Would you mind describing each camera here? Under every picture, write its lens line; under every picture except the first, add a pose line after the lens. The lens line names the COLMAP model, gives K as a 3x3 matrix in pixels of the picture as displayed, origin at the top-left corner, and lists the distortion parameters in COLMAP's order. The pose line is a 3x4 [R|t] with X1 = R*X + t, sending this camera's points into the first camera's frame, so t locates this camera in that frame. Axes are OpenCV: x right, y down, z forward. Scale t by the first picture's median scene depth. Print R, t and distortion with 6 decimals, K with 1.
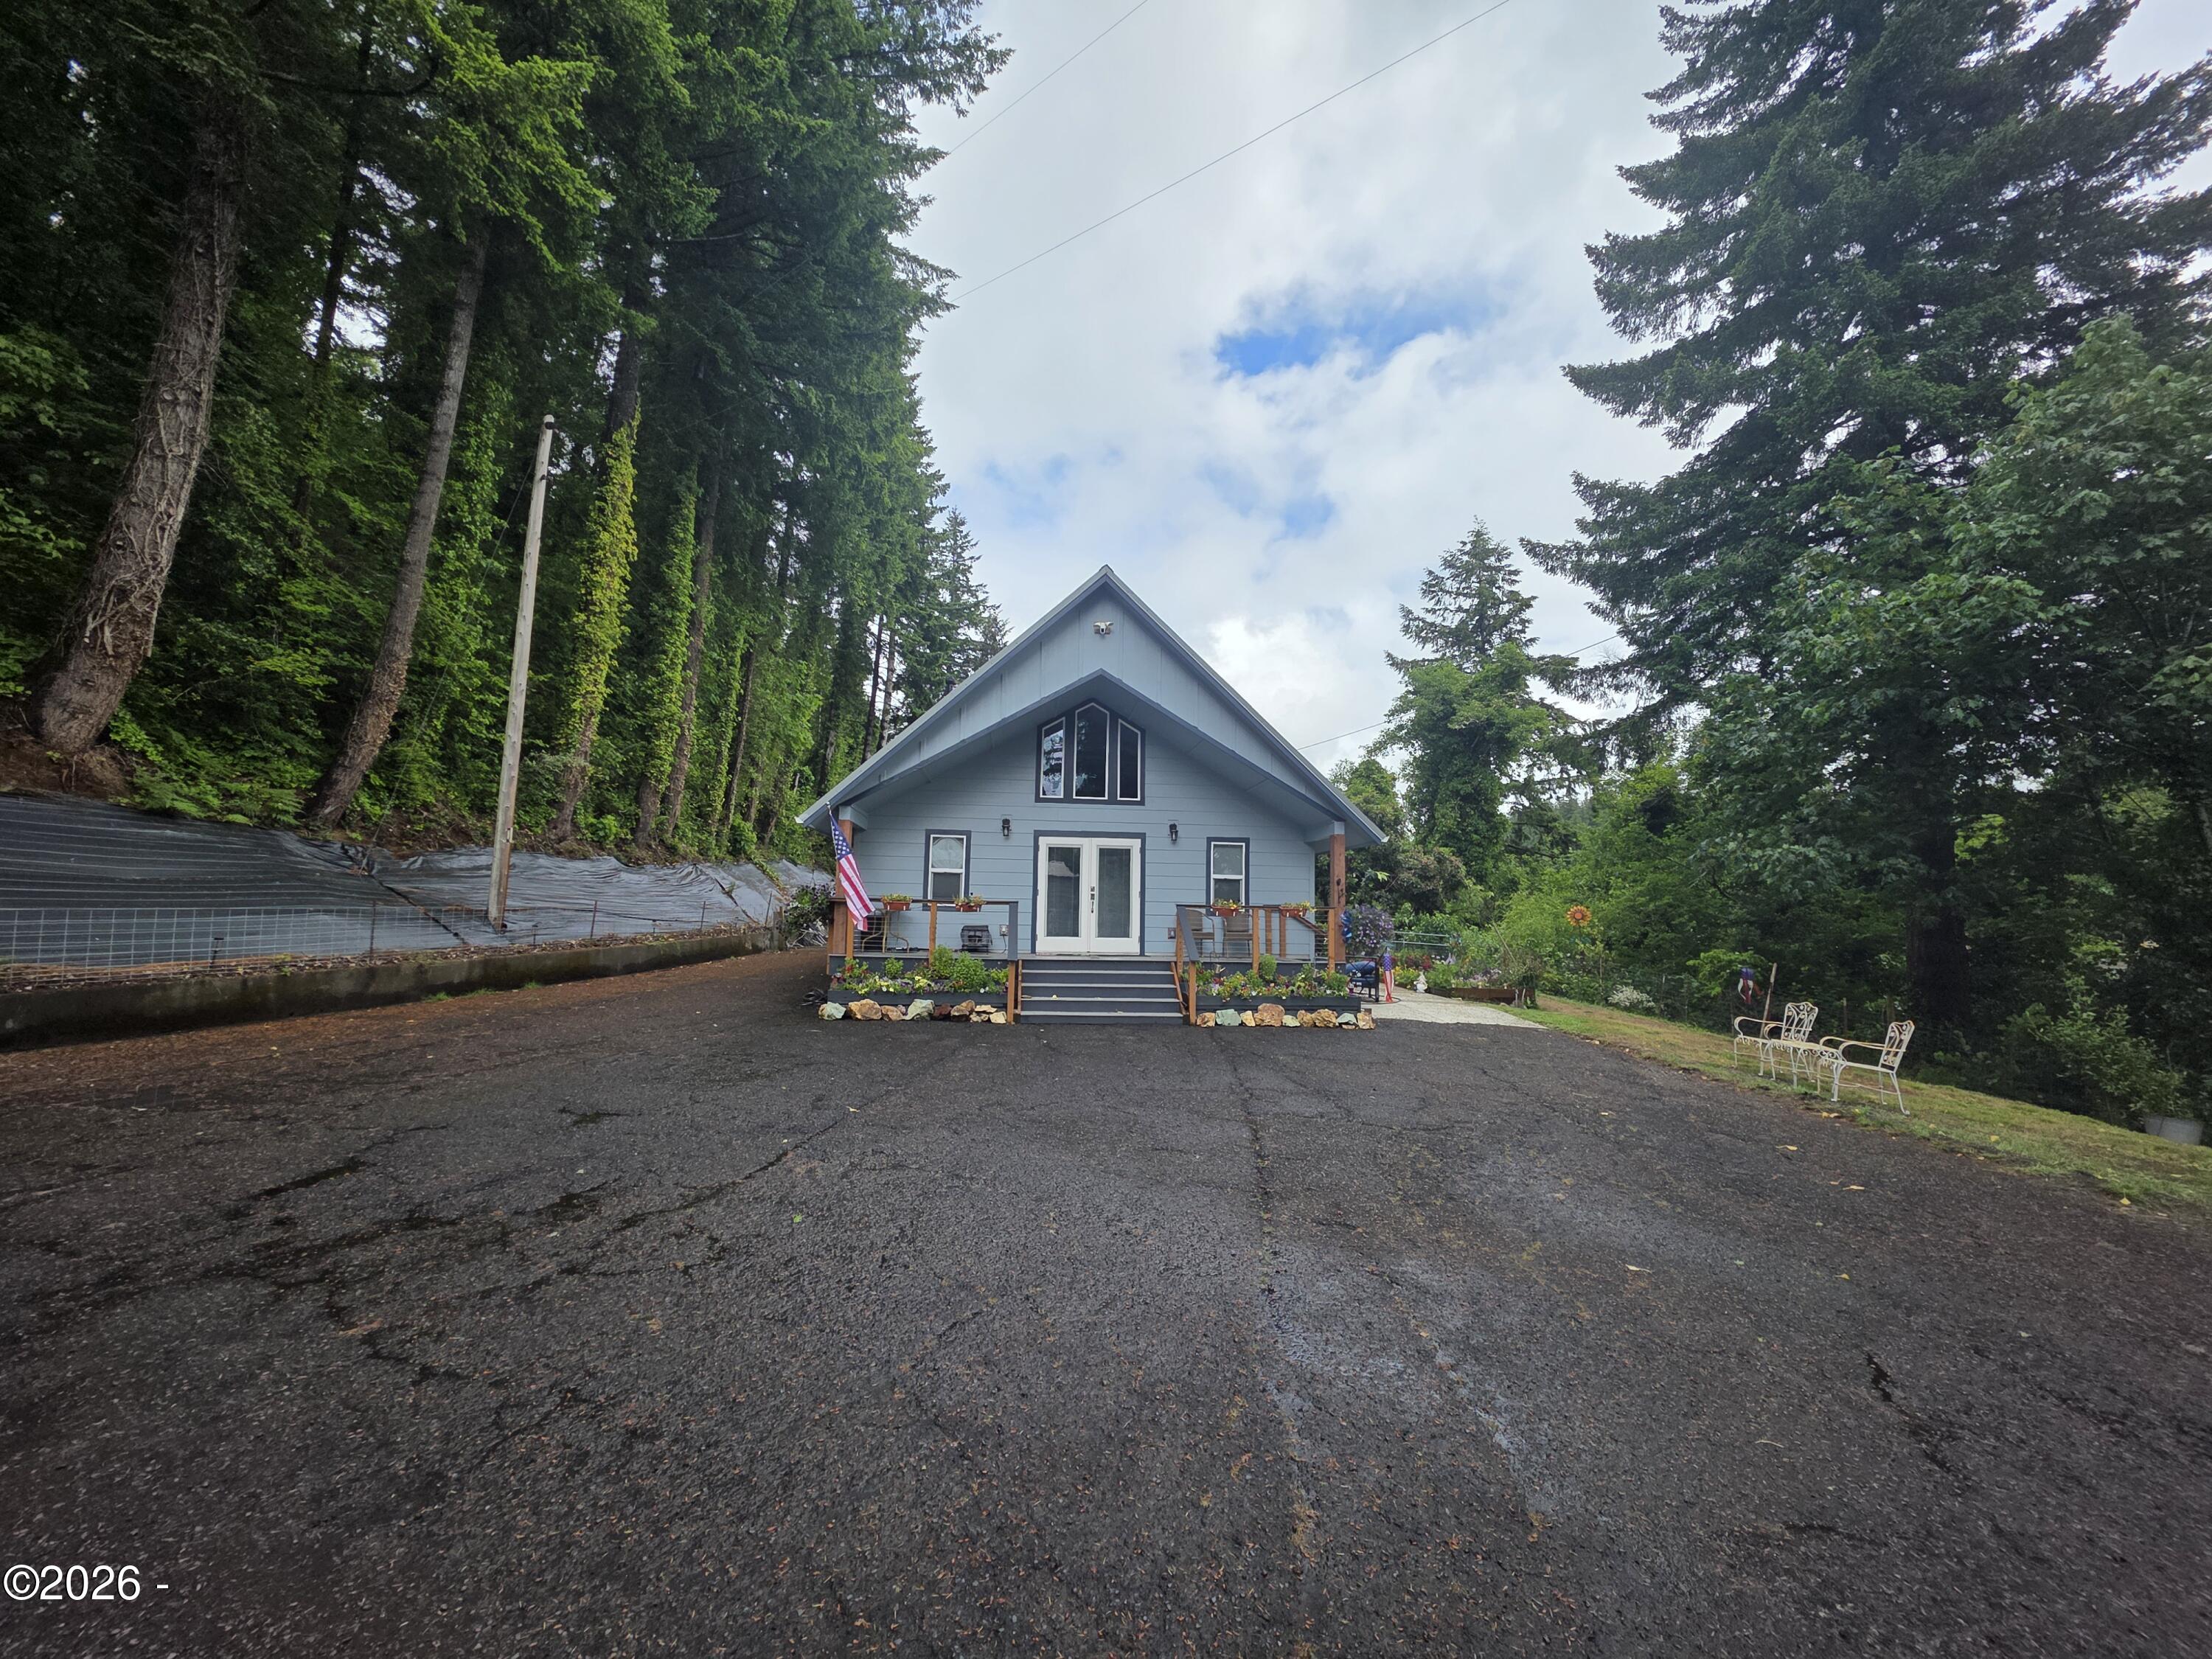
lens RADIAL K [[876.6, 0, 1087.6], [0, 876.6, 834.9], [0, 0, 1]] dist [-0.003507, 0.001439]
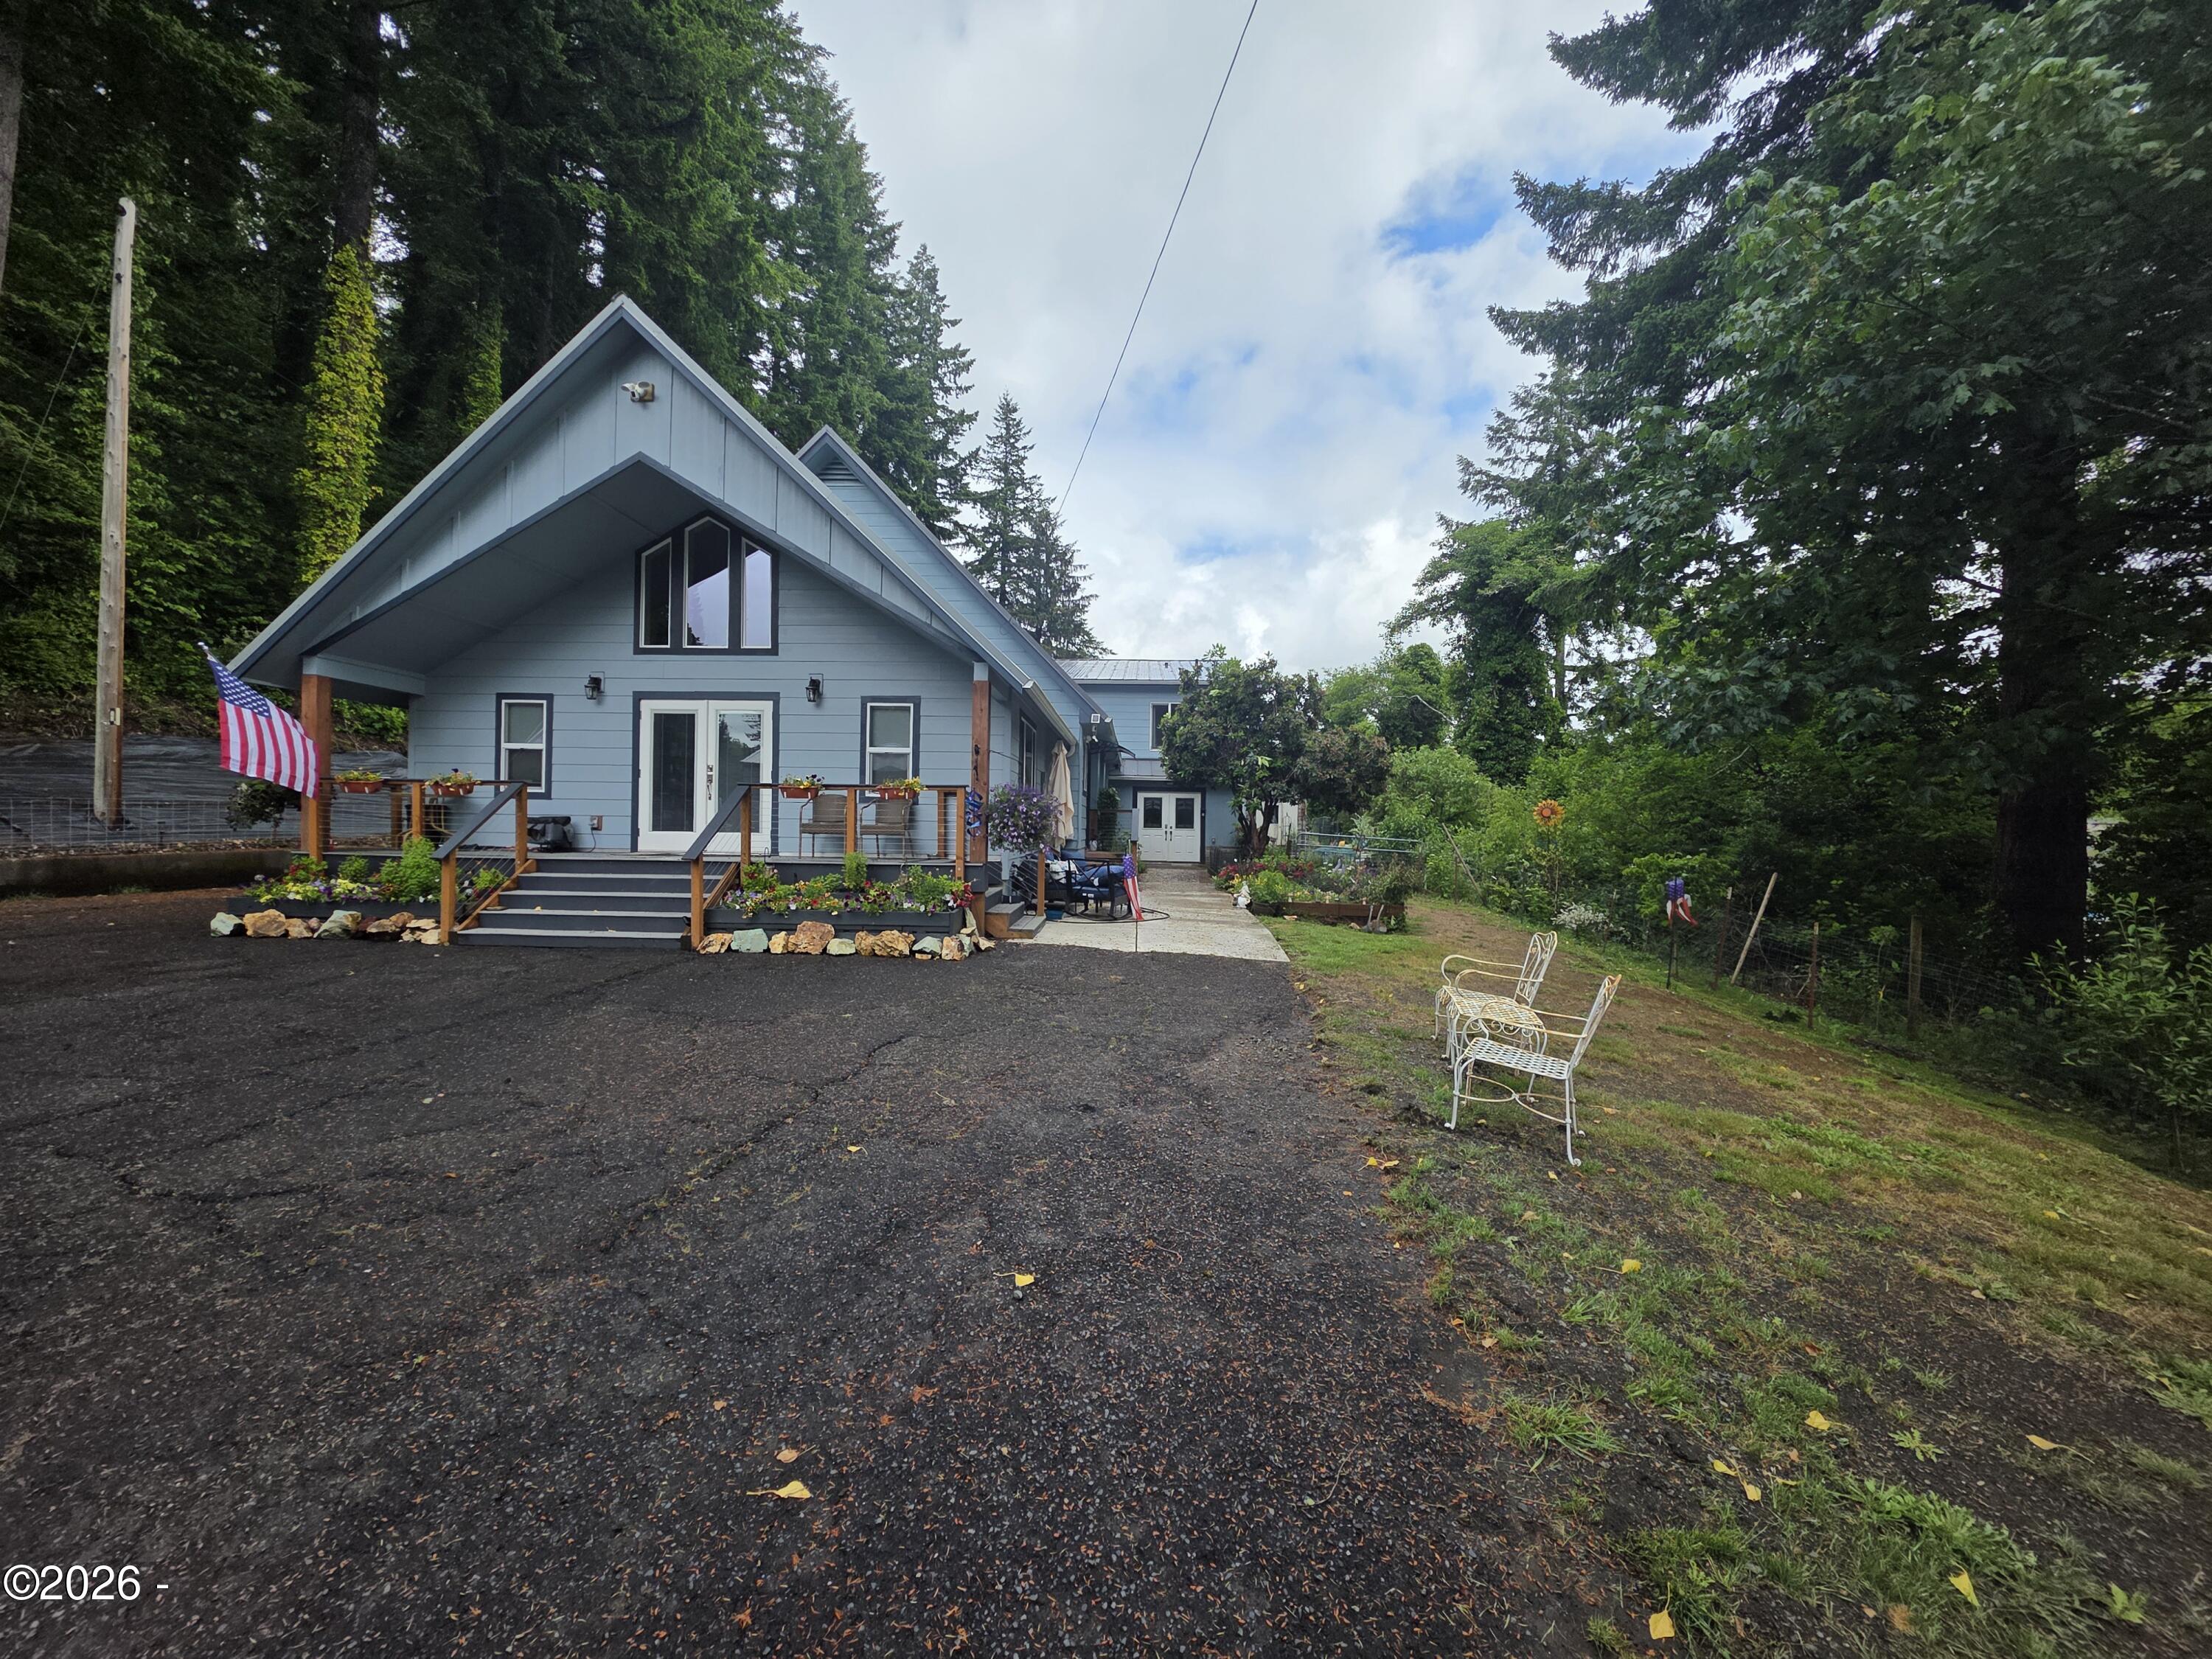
lens RADIAL K [[876.6, 0, 1092.8], [0, 876.6, 833.3], [0, 0, 1]] dist [-0.003507, 0.001439]
pose [[0.990473, -0.002535, -0.137682, 0.310113], [0.015641, 0.995432, 0.094187, 0.036535], [0.136814, -0.095443, 0.985988, 0.211419]]
